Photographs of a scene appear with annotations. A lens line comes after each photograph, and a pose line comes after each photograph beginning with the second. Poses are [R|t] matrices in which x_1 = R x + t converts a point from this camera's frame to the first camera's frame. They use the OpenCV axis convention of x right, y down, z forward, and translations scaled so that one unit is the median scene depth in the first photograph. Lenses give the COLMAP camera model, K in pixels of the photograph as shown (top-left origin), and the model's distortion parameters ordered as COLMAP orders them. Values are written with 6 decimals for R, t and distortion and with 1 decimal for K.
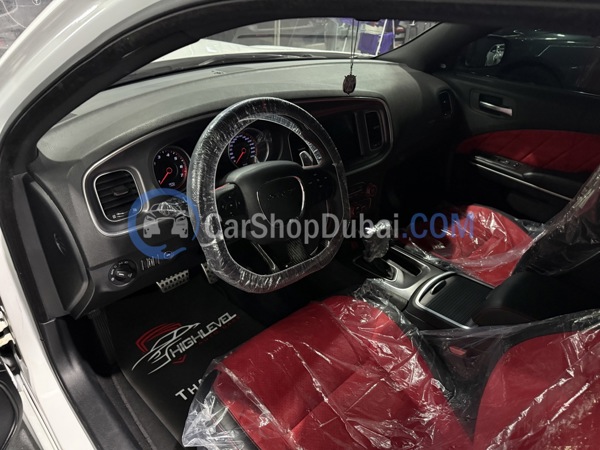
lens RADIAL K [[423.7, 0, 300.0], [0, 423.7, 225.0], [0, 0, 1]] dist [-0.006644, -0.005864]
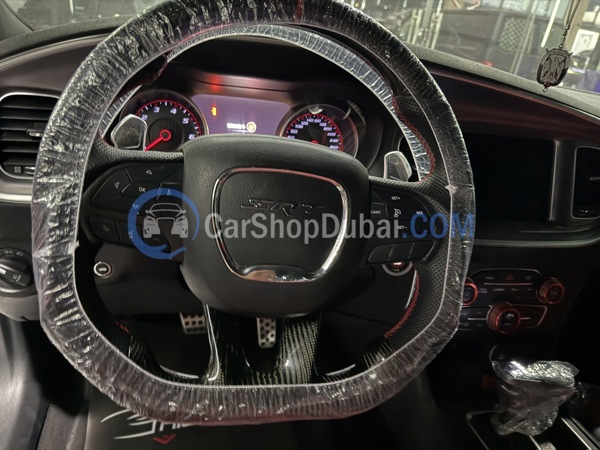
lens RADIAL K [[423.7, 0, 300.0], [0, 423.7, 225.0], [0, 0, 1]] dist [-0.006644, -0.005864]
pose [[0.863976, 0.263883, -0.428849, 0.138543], [-0.328667, 0.940768, -0.083264, -0.022051], [0.381476, 0.212886, 0.899531, 0.550948]]
